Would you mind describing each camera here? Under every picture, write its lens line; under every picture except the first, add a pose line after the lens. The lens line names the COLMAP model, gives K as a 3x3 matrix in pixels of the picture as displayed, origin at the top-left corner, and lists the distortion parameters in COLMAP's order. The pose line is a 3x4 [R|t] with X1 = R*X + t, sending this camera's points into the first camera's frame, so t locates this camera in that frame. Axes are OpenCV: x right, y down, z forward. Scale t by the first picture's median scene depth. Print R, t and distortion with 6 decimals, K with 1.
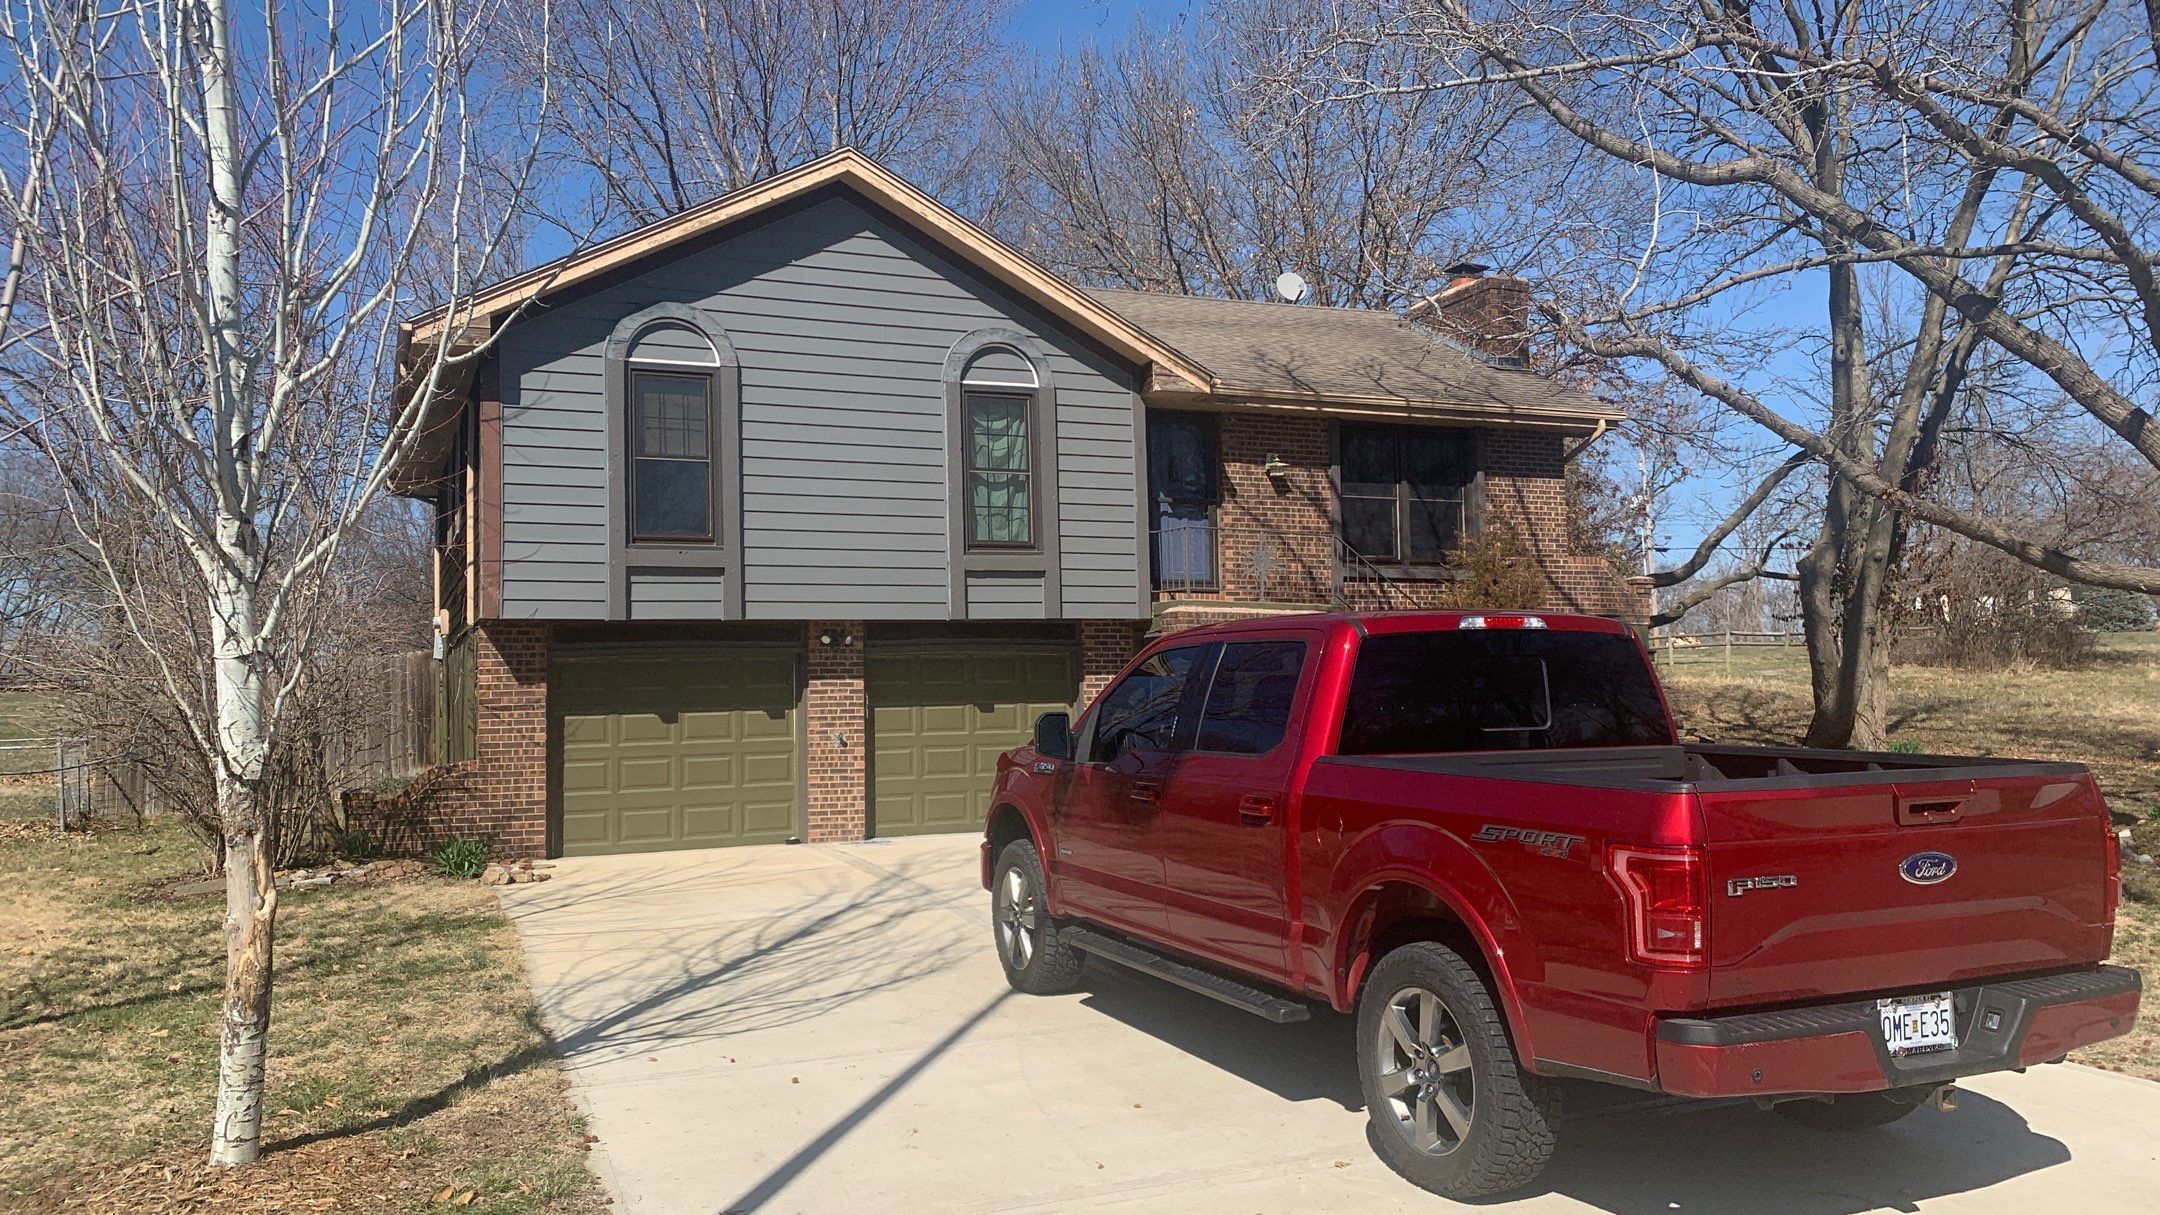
lens RADIAL K [[1631.1, 0, 1080.0], [0, 1631.1, 607.5], [0, 0, 1]] dist [0.149934, -0.334435]
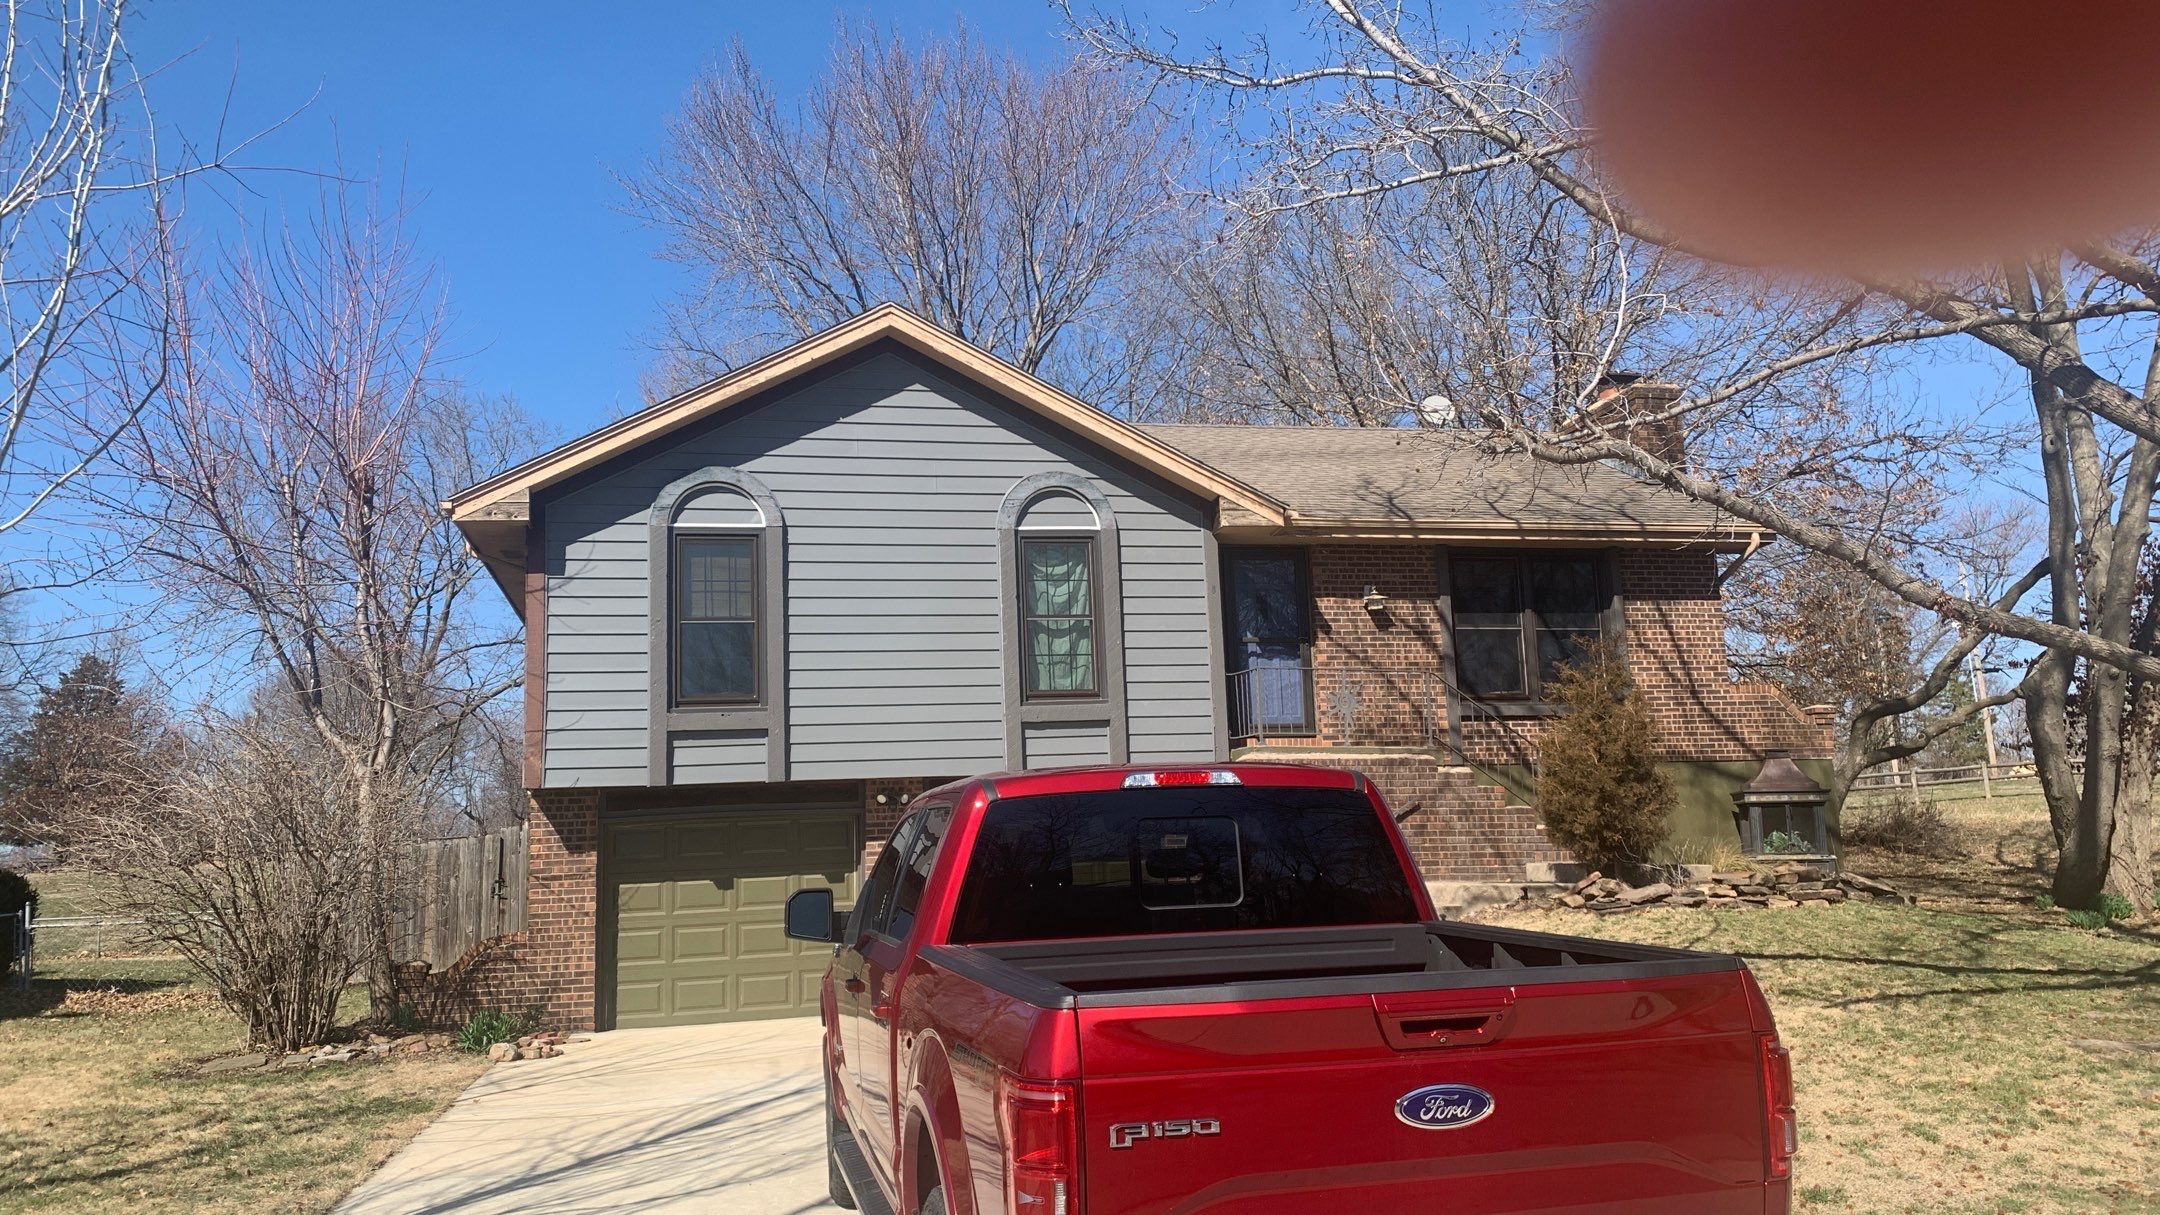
lens RADIAL K [[1631.1, 0, 1080.0], [0, 1631.1, 607.5], [0, 0, 1]] dist [0.149934, -0.334435]
pose [[0.981905, -0.044802, -0.183996, 0.143311], [0.028262, 0.995399, -0.091554, -0.001085], [0.187251, 0.084698, 0.978654, 0.062732]]
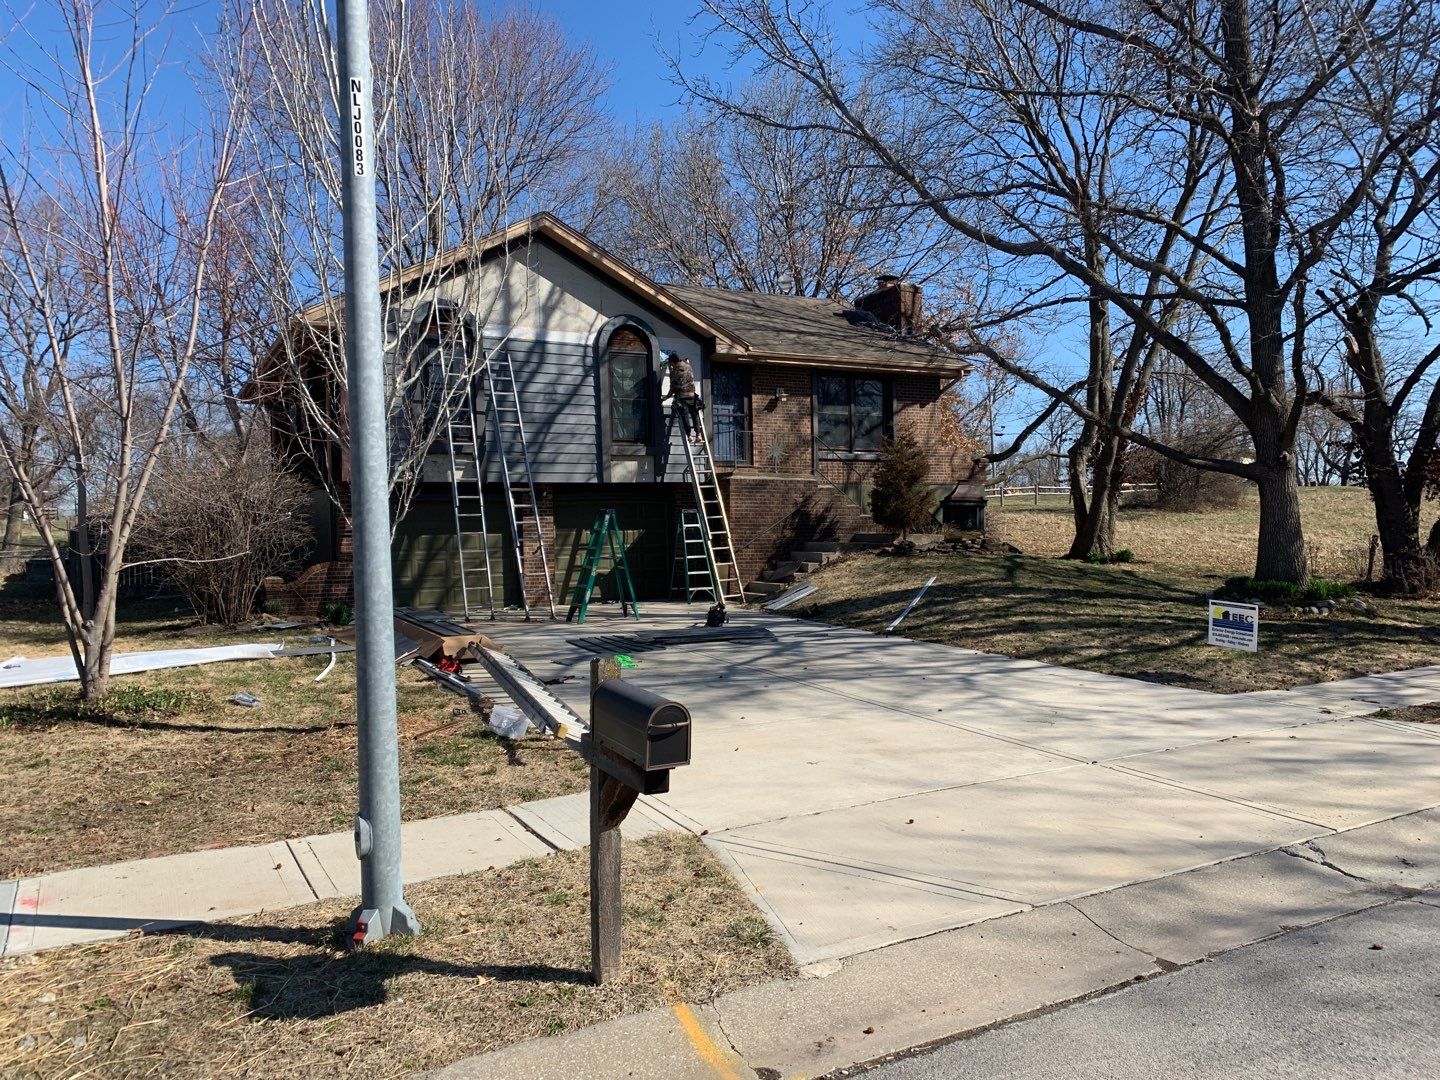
lens RADIAL K [[1077.7, 0, 724.5], [0, 1077.7, 539.8], [0, 0, 1]] dist [0.165123, -0.386885]
pose [[0.996008, 0.001175, 0.089251, -0.050637], [-0.007348, 0.997598, 0.068873, -0.012363], [-0.088956, -0.069254, 0.993625, -0.183490]]
